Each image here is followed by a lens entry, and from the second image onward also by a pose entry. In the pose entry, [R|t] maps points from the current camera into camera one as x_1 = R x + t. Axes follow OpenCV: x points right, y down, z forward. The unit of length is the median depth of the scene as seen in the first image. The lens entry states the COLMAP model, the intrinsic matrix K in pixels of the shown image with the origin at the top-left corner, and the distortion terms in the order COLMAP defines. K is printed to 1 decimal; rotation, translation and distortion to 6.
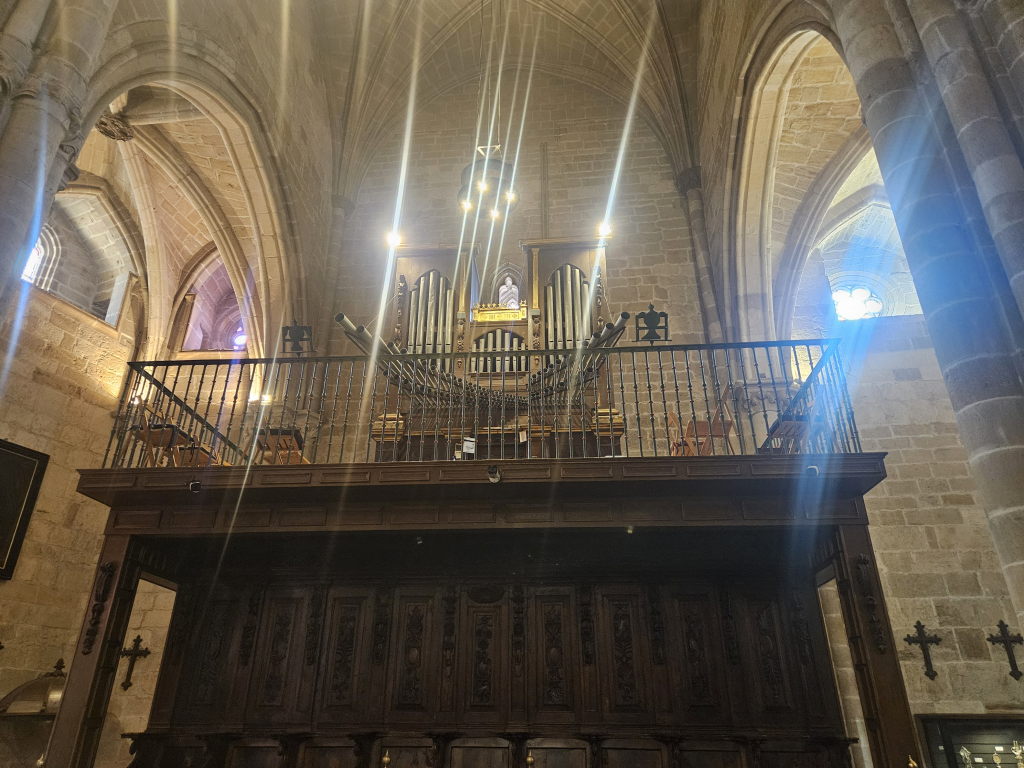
lens RADIAL K [[697.5, 0, 511.7], [0, 697.5, 384.3], [0, 0, 1]] dist [-0.013600, 0.002214]
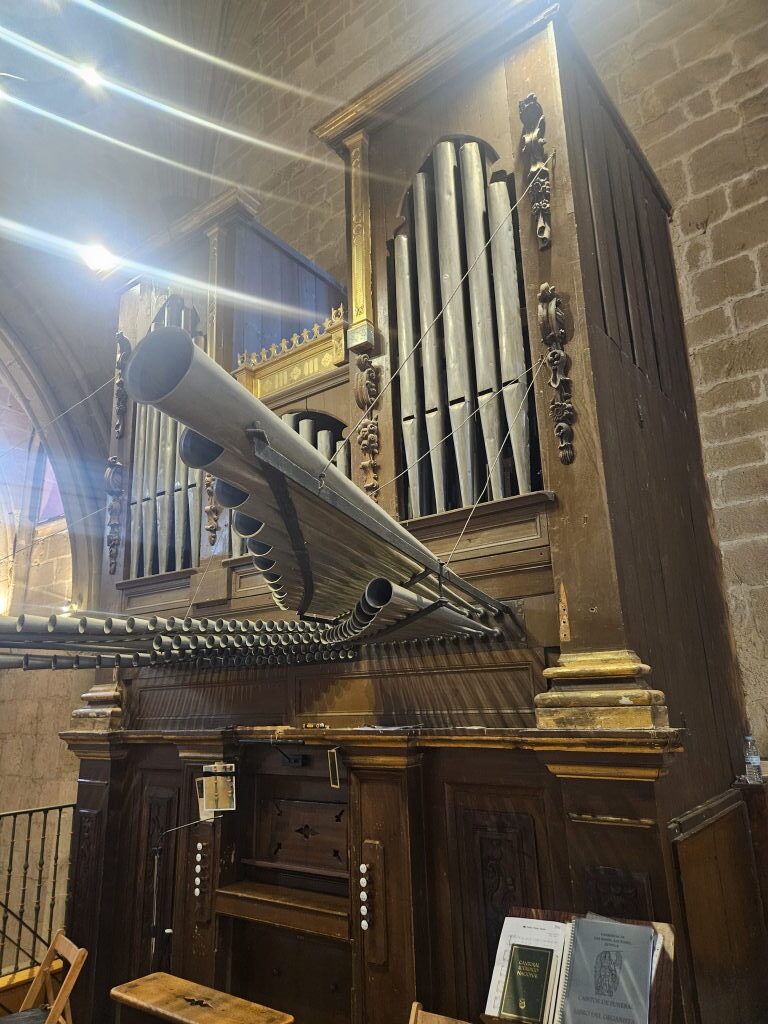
lens RADIAL K [[697.5, 0, 383.4], [0, 697.5, 513.1], [0, 0, 1]] dist [-0.013600, 0.002214]
pose [[0.833014, -0.176912, -0.524204, 0.200110], [0.278686, 0.952686, 0.121342, -0.060267], [0.477935, -0.247168, 0.842903, 0.708411]]
